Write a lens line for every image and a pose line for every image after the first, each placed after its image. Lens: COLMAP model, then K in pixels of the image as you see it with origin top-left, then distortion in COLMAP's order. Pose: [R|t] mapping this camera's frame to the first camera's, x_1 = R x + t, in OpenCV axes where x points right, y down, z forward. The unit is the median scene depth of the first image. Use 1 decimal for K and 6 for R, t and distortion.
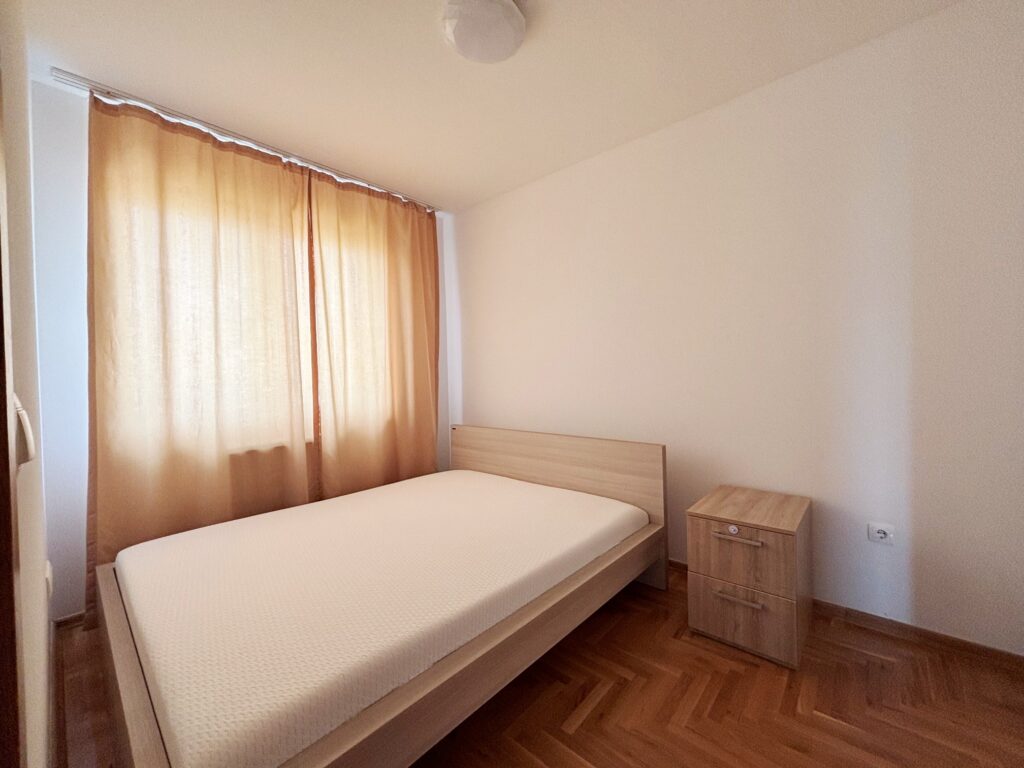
lens RADIAL K [[412.0, 0, 509.9], [0, 412.0, 380.4], [0, 0, 1]] dist [0.002496, 0.000530]
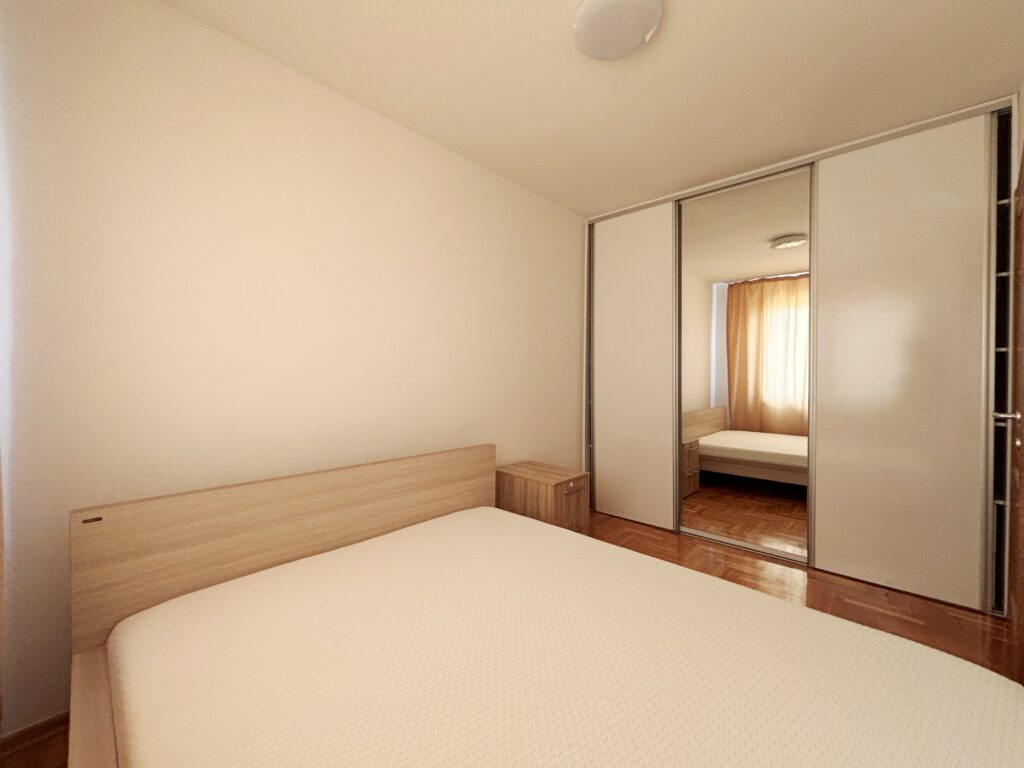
lens RADIAL K [[412.0, 0, 509.9], [0, 412.0, 380.4], [0, 0, 1]] dist [0.002496, 0.000530]
pose [[0.030447, 0.009044, 0.999495, -0.774421], [0.010070, 0.999906, -0.009354, -0.007848], [-0.999486, 0.010350, 0.030353, 0.922829]]
